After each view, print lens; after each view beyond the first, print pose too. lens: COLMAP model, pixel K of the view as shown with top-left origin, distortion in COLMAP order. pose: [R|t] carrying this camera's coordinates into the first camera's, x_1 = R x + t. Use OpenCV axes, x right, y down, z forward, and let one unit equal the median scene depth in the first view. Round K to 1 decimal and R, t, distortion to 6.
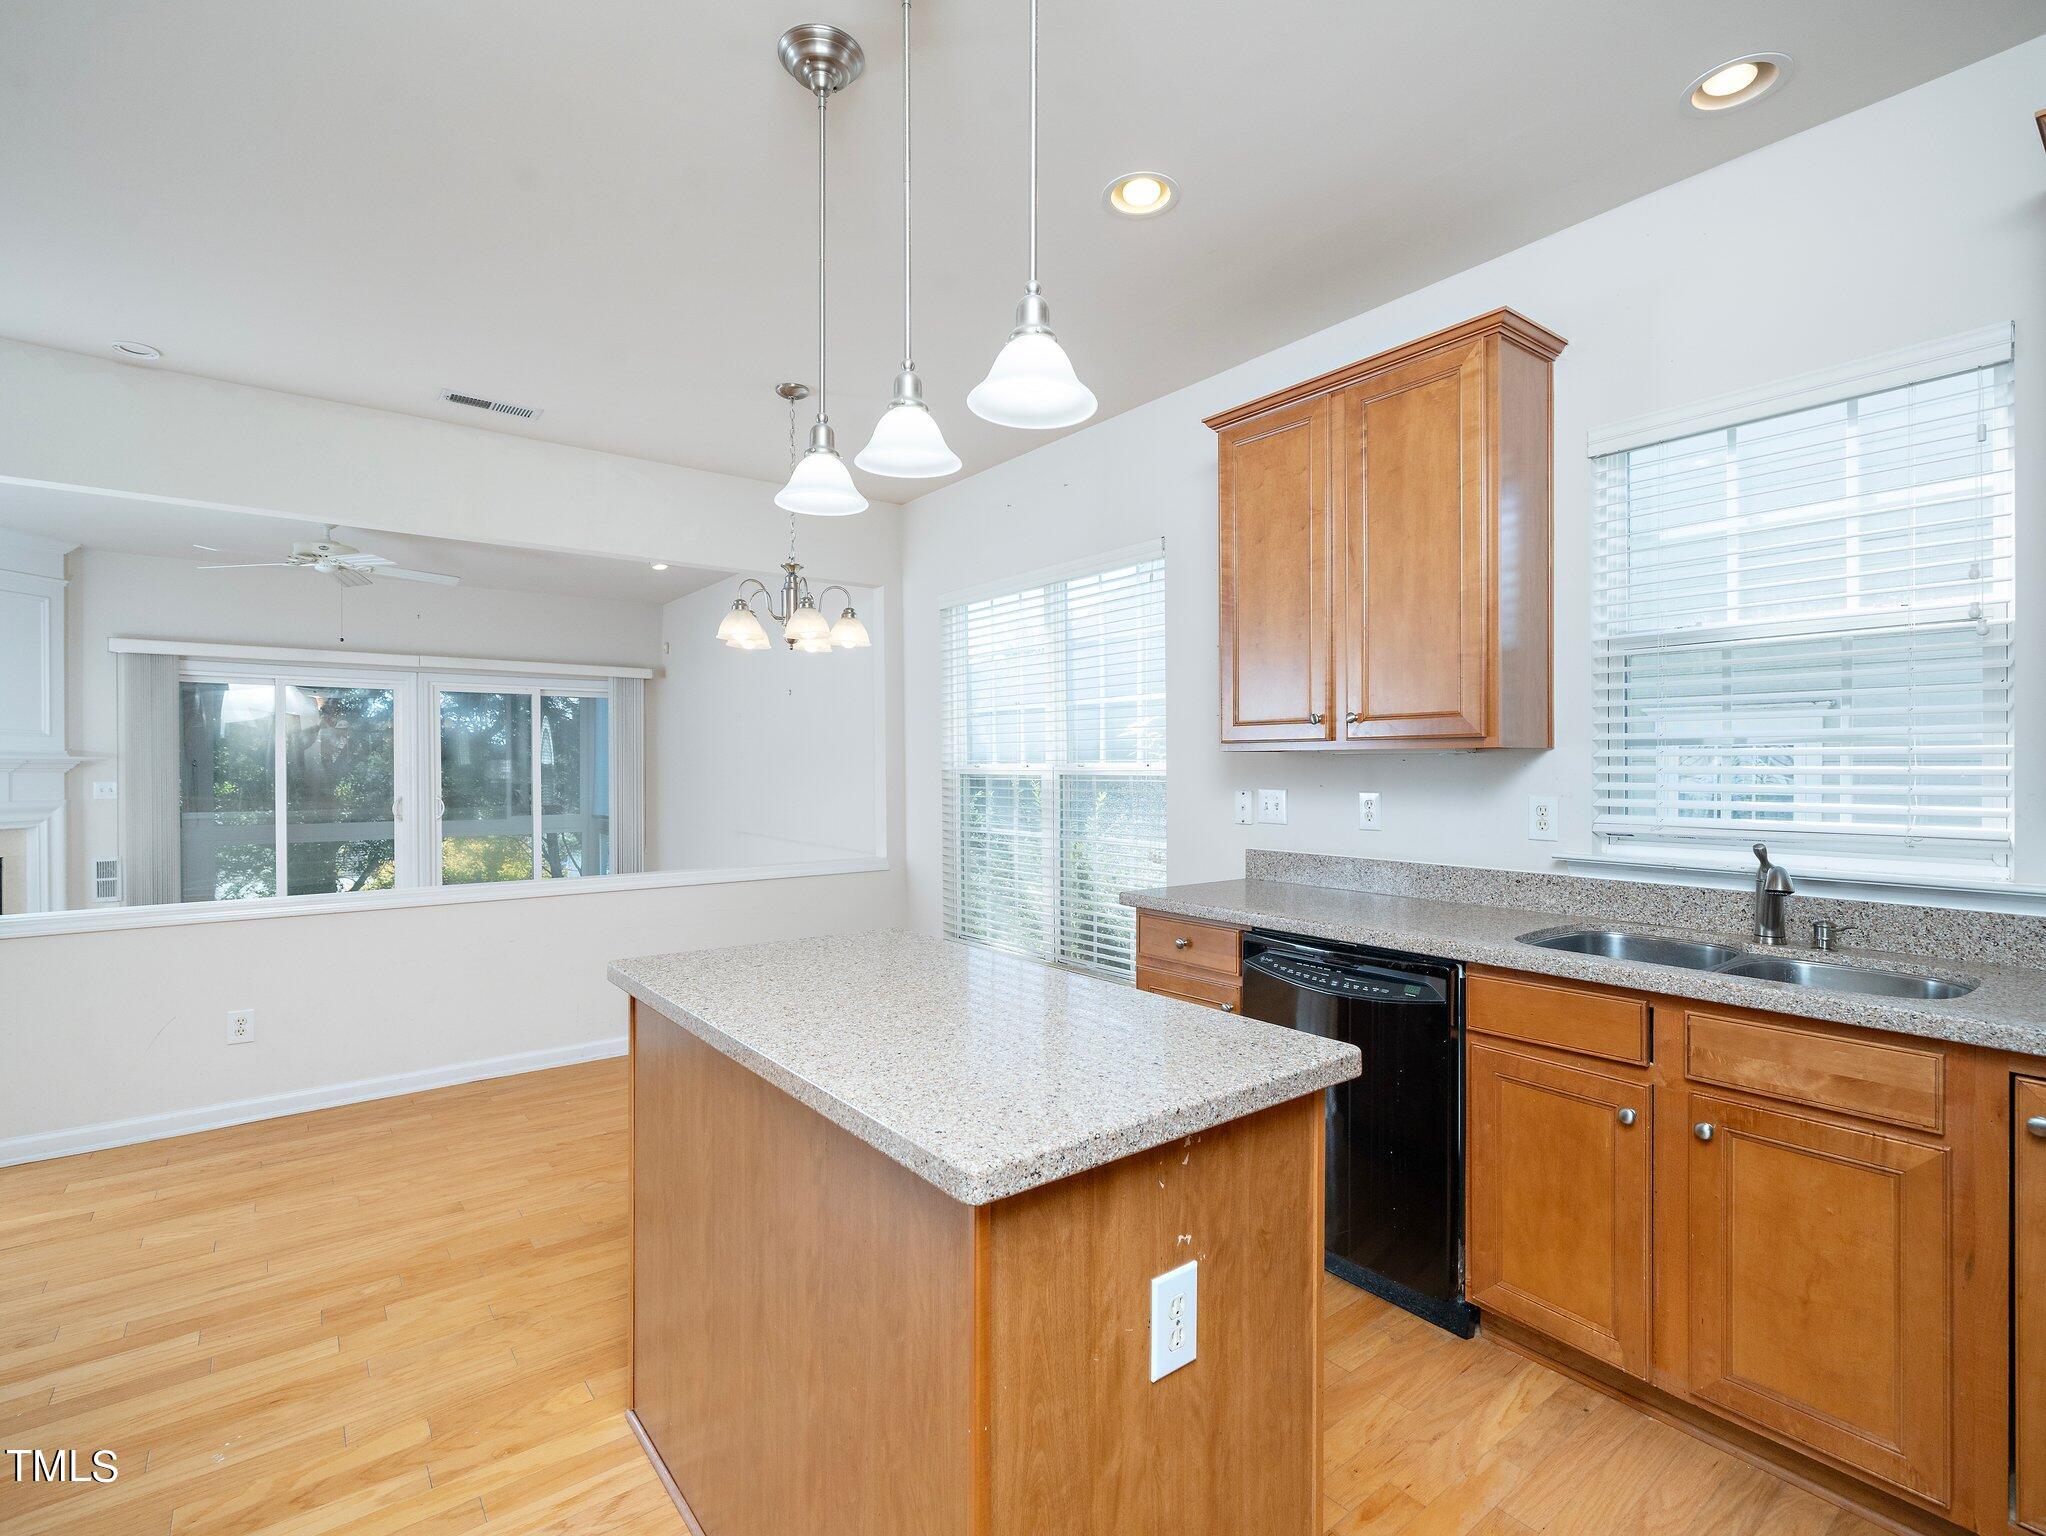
lens RADIAL K [[962.1, 0, 1018.6], [0, 962.1, 770.4], [0, 0, 1]] dist [-0.000543, 0.000459]
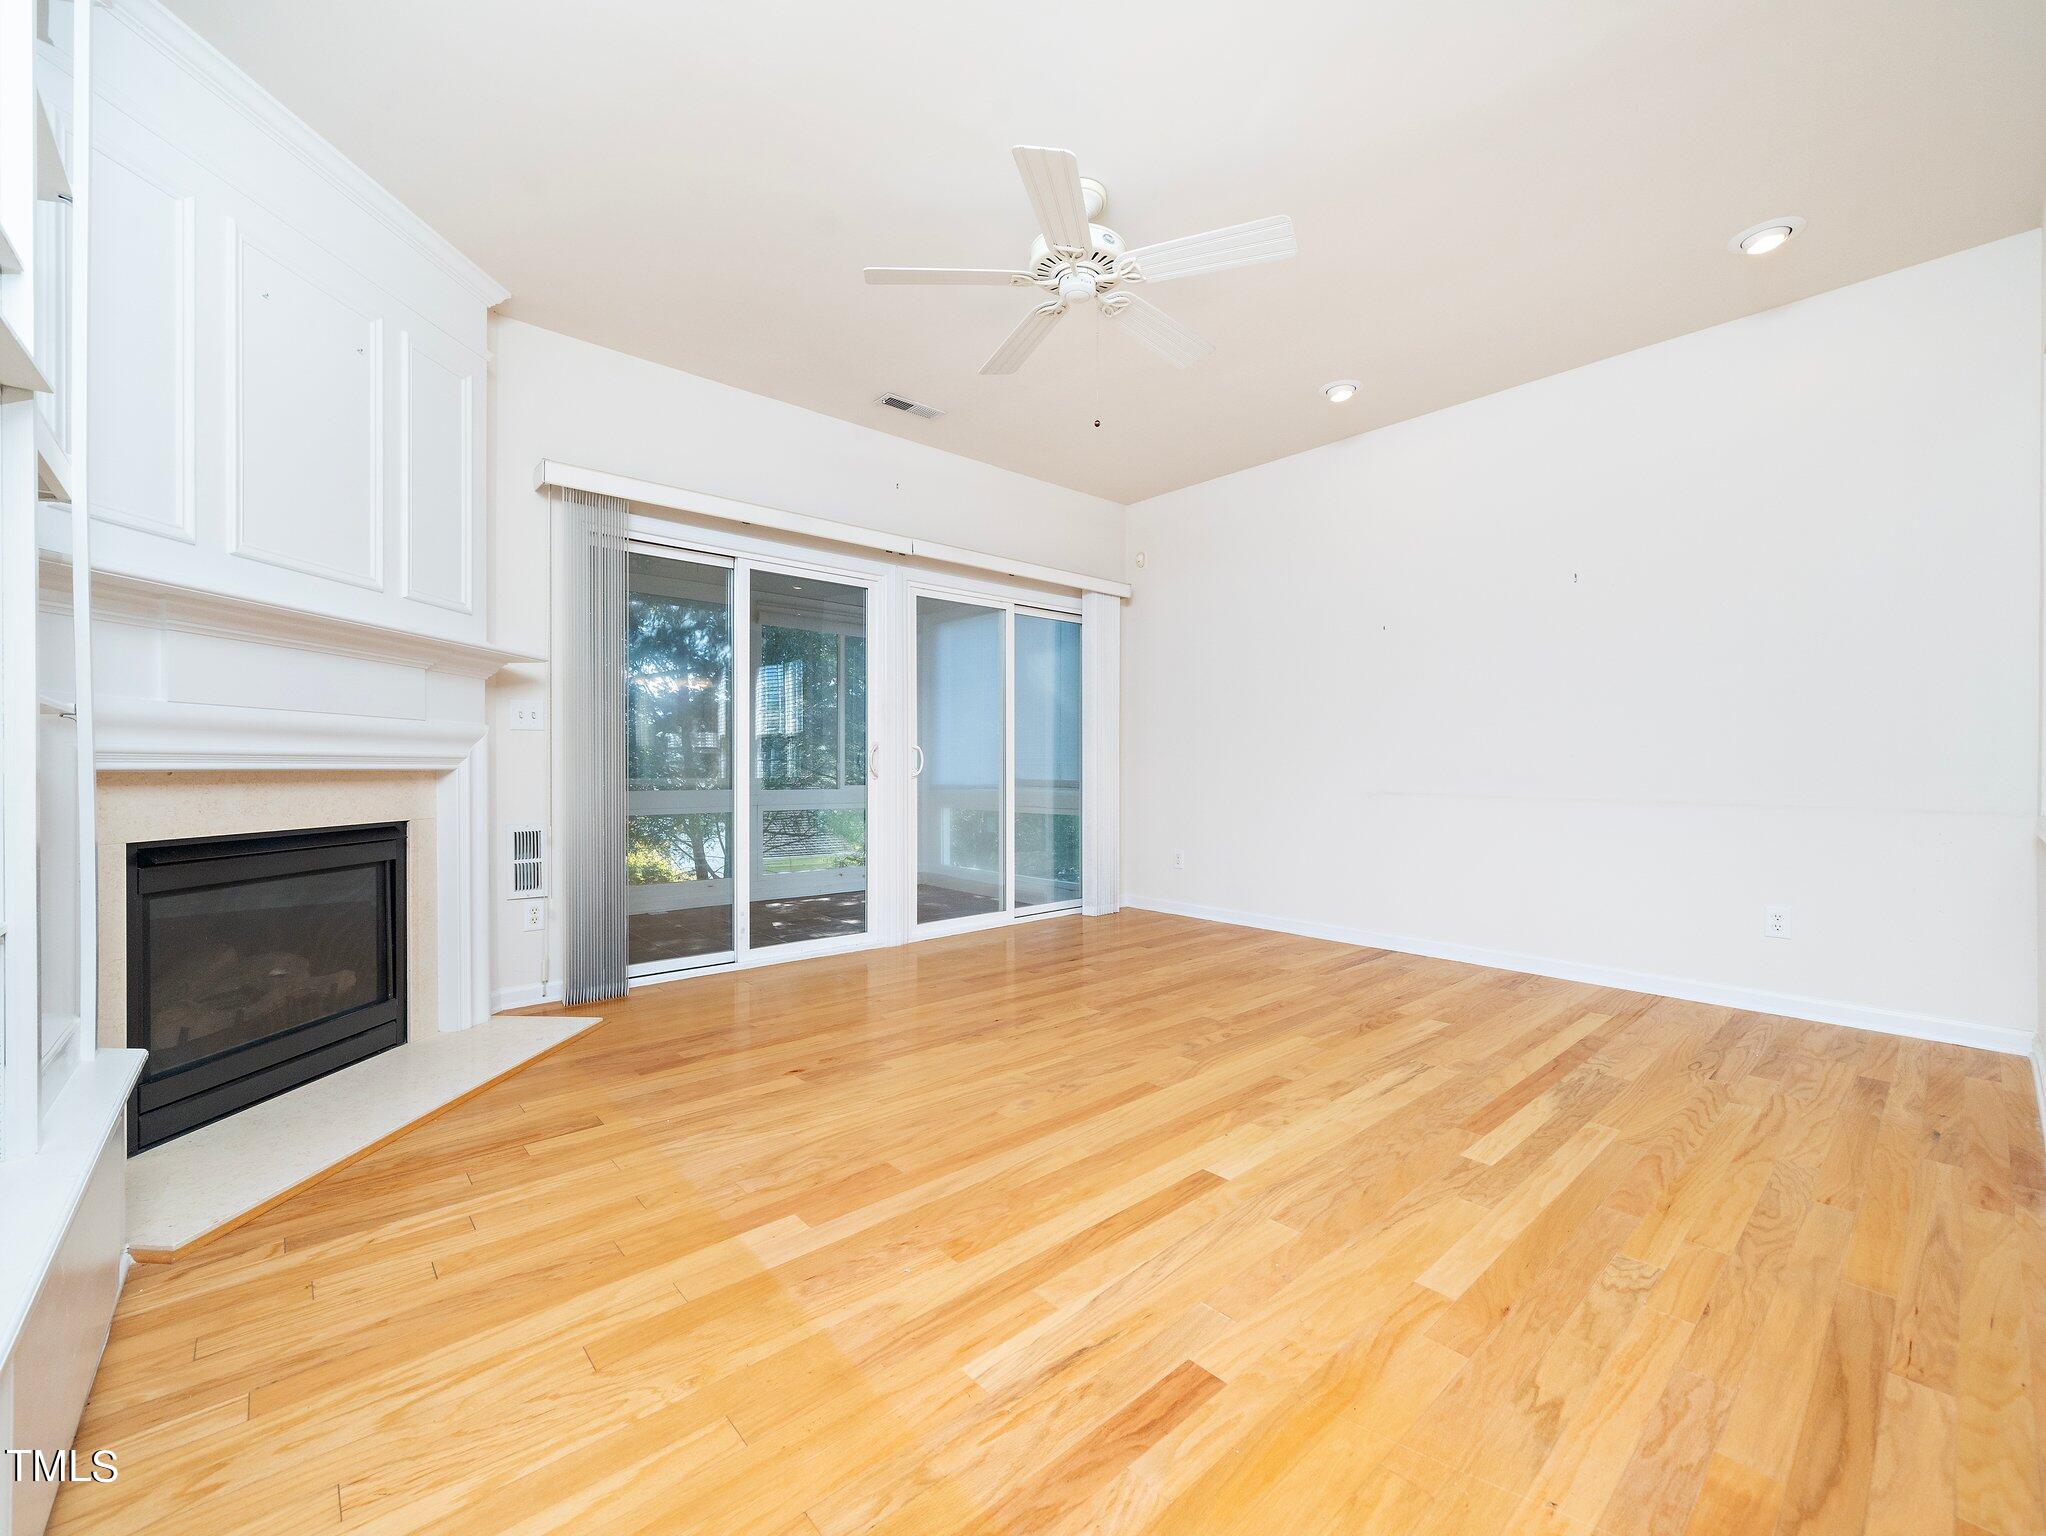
lens RADIAL K [[841.2, 0, 1019.6], [0, 841.2, 770.2], [0, 0, 1]] dist [-0.009875, -0.000774]
pose [[0.997931, 0.002814, 0.064234, -1.559166], [-0.002875, 0.999996, 0.000854, 0.126999], [-0.064231, -0.001037, 0.997935, 1.048388]]
